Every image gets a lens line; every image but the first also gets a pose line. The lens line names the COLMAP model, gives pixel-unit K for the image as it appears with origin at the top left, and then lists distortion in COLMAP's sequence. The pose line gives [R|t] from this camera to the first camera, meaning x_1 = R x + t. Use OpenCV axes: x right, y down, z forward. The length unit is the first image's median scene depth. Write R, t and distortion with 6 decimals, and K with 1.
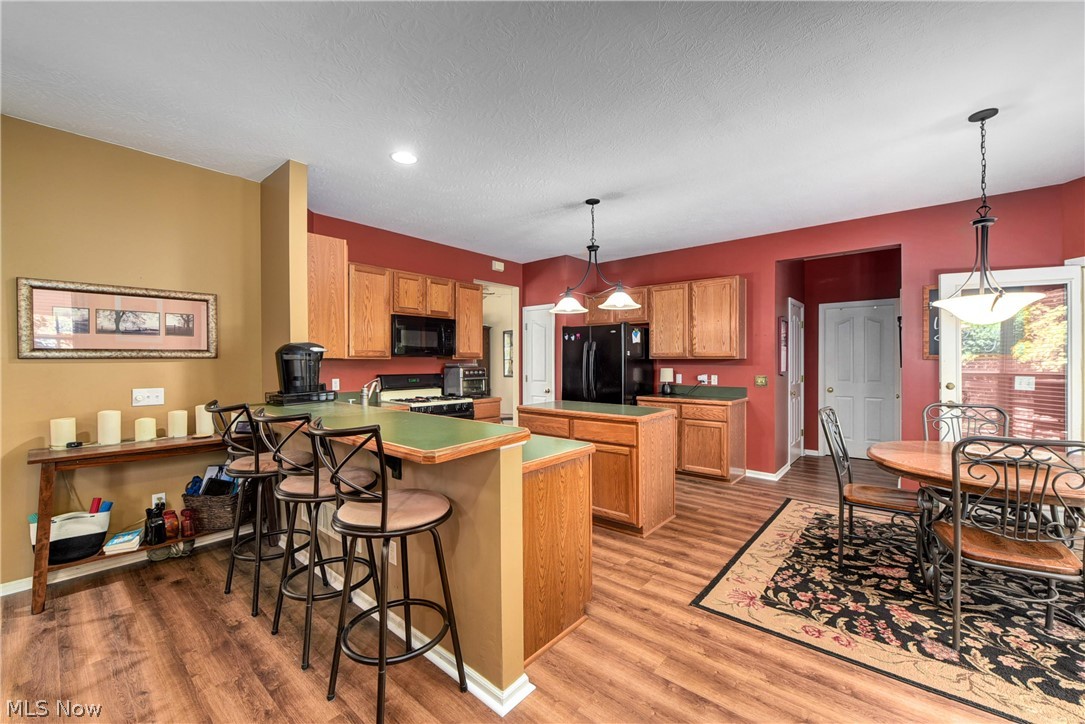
lens RADIAL K [[434.5, 0, 541.6], [0, 434.5, 360.1], [0, 0, 1]] dist [-0.010903, -0.000068]
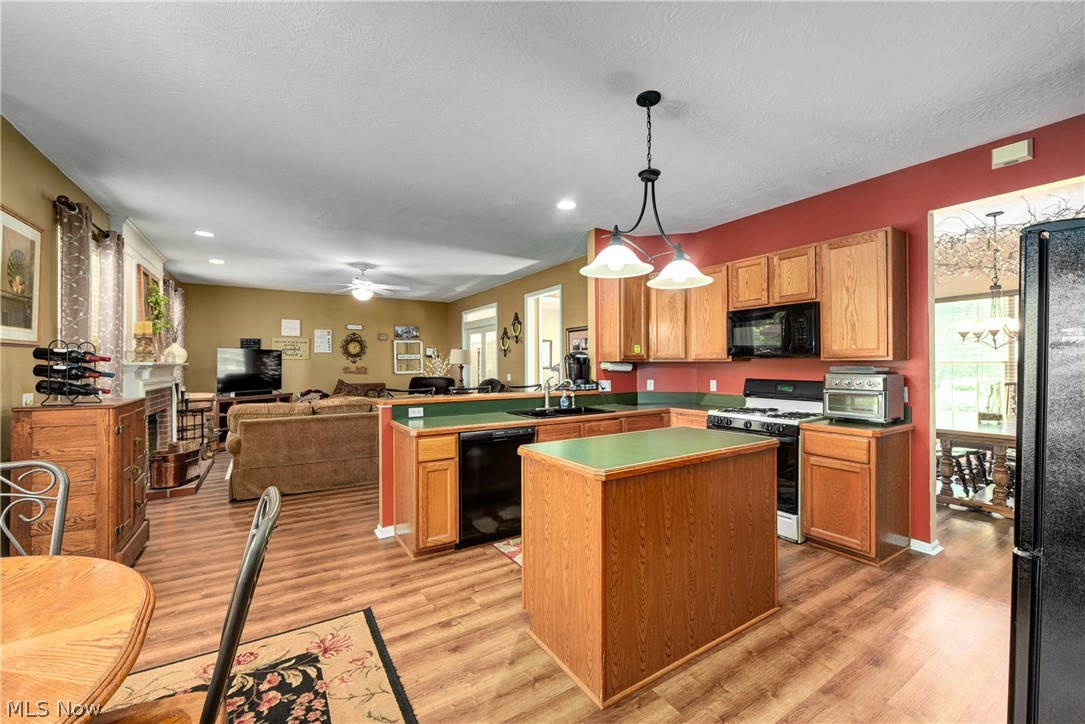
lens RADIAL K [[434.5, 0, 542.1], [0, 434.5, 364.0], [0, 0, 1]] dist [-0.010903, -0.000068]
pose [[-0.293743, 0.001538, -0.955883, 1.073117], [0.000107, 0.999999, 0.001576, 0.002186], [0.955884, 0.000360, -0.293743, 1.524091]]
